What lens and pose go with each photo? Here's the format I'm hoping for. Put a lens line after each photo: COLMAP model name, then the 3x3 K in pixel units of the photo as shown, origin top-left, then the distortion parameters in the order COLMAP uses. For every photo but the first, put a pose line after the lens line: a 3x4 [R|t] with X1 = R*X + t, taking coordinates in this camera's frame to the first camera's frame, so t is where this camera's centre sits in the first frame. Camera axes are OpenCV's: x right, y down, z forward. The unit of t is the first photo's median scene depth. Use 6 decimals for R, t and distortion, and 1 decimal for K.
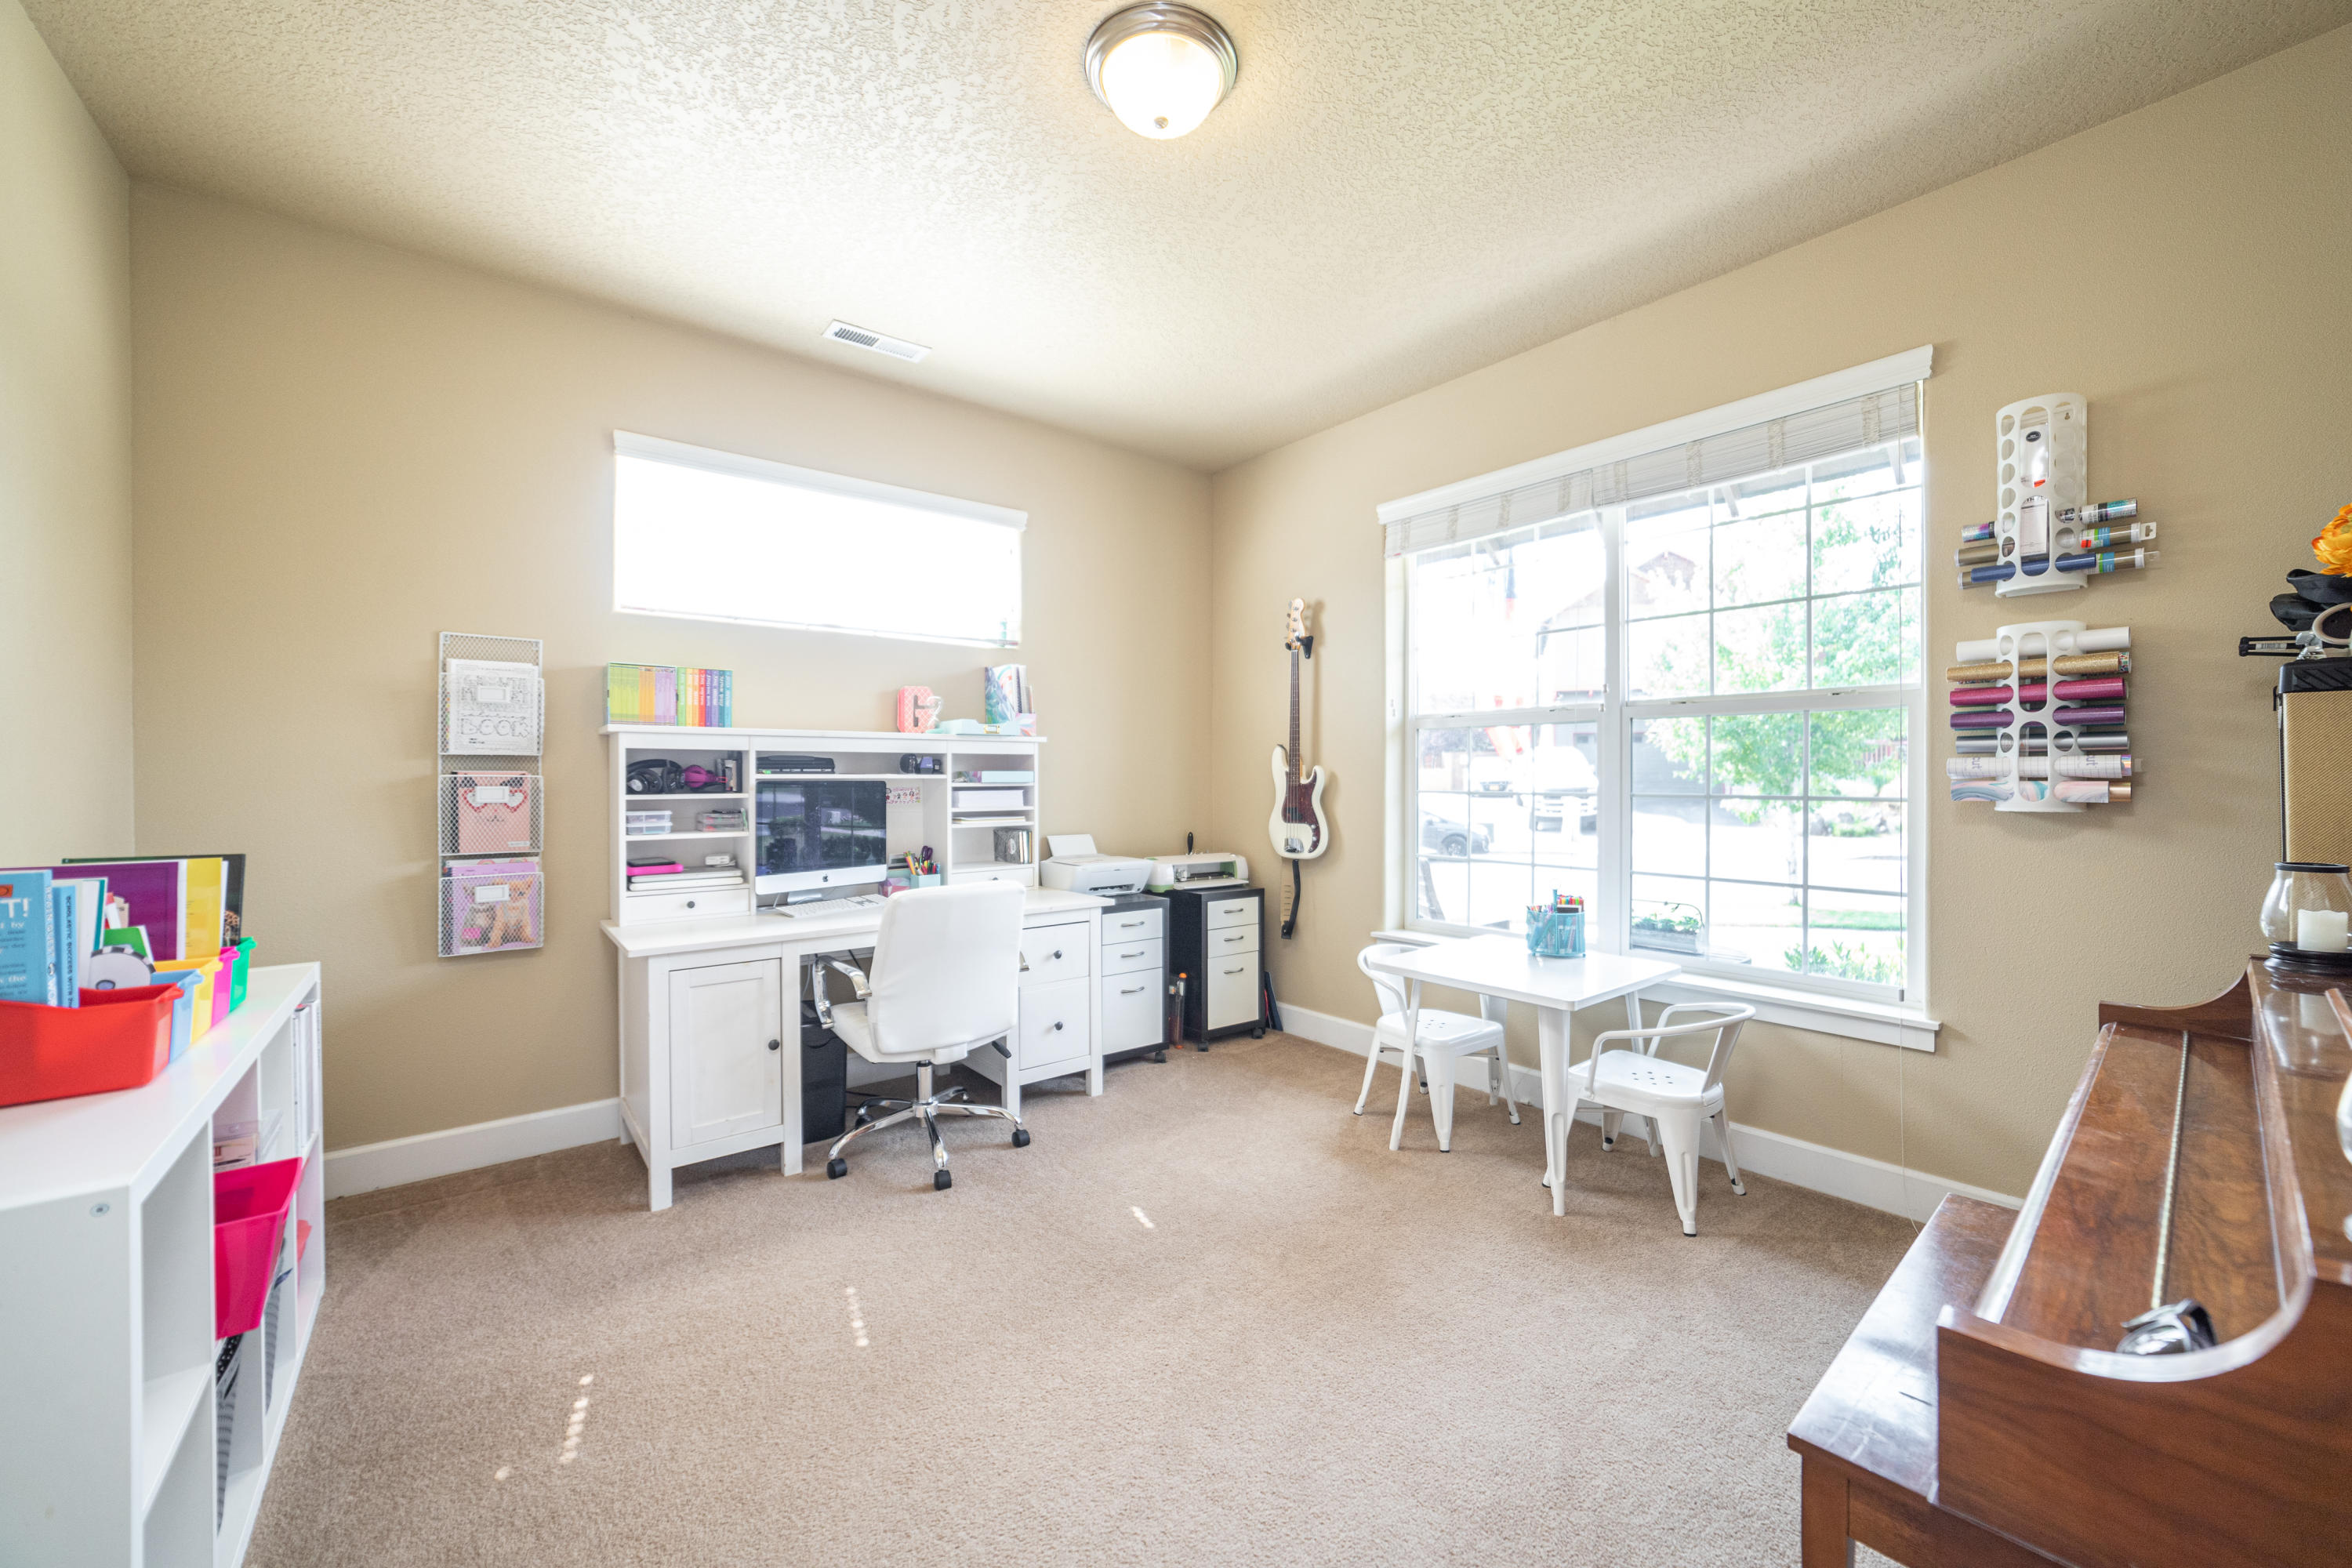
lens RADIAL K [[901.6, 0, 1189.5], [0, 901.6, 788.0], [0, 0, 1]] dist [-0.007277, 0.000740]
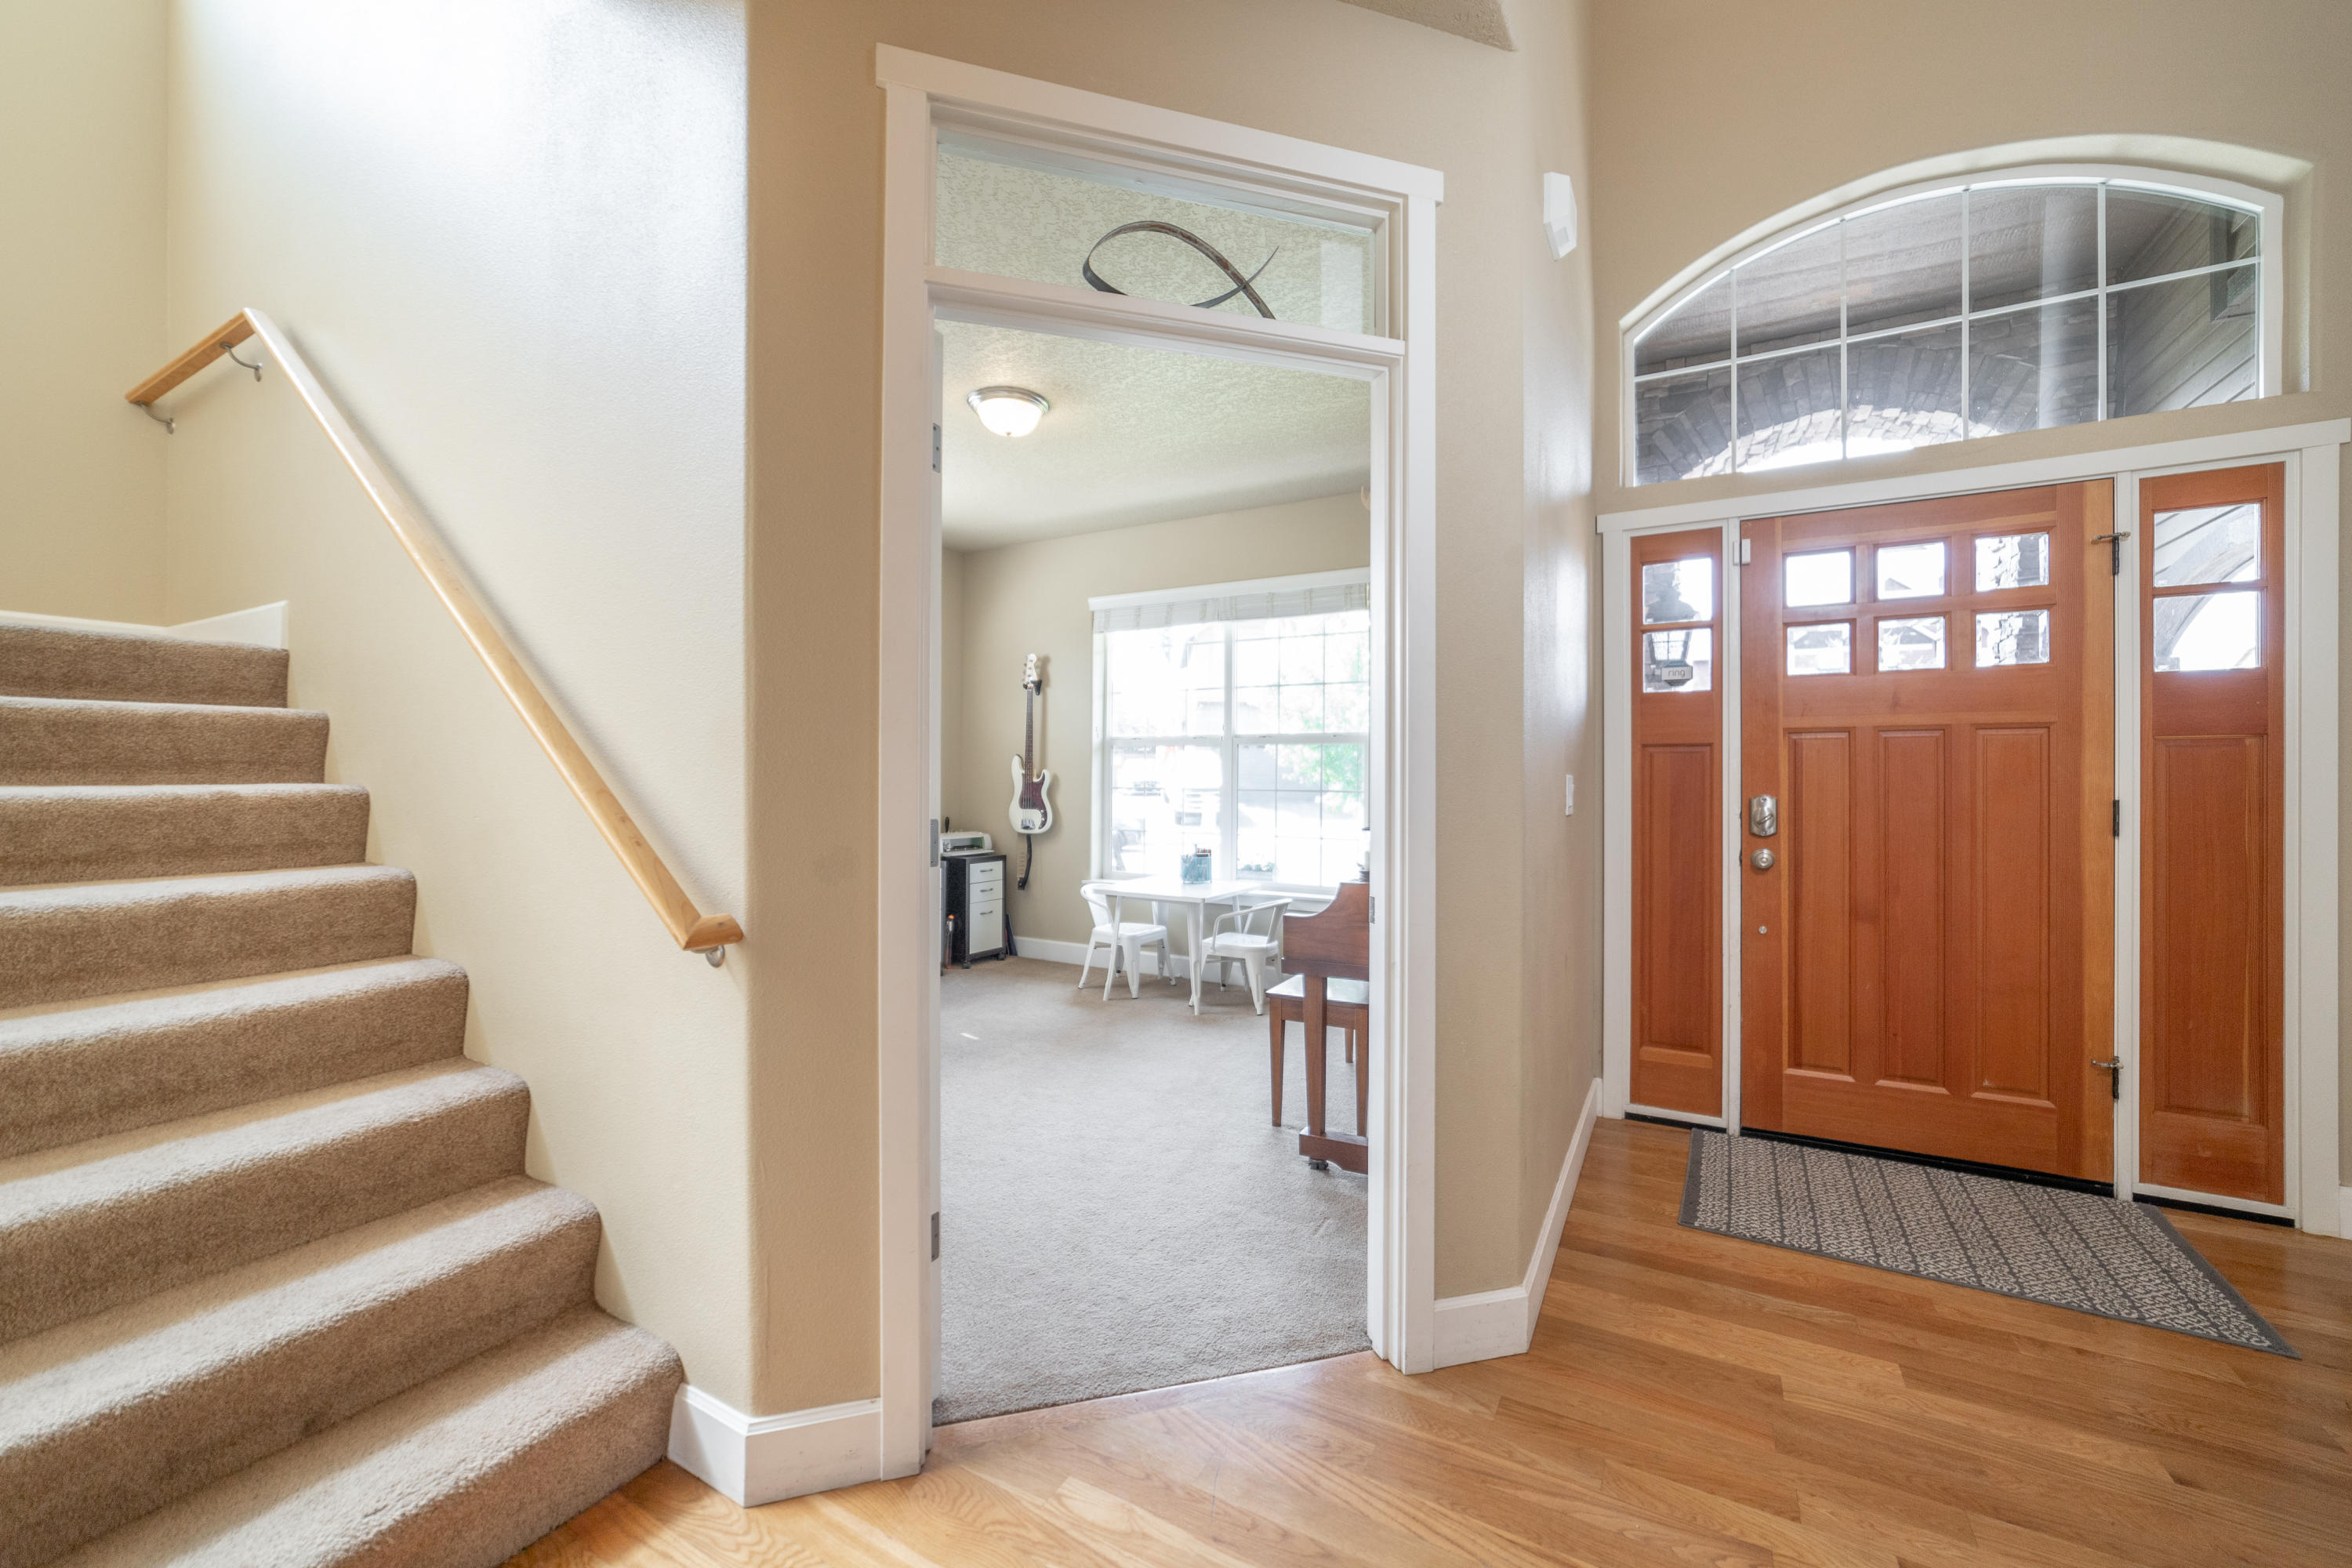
lens RADIAL K [[901.6, 0, 1179.9], [0, 901.6, 777.2], [0, 0, 1]] dist [-0.007277, 0.000740]
pose [[0.933492, 0.009748, 0.358466, -0.181168], [-0.006198, 0.999920, -0.011051, 0.002544], [-0.358545, 0.008094, 0.933477, -0.446973]]
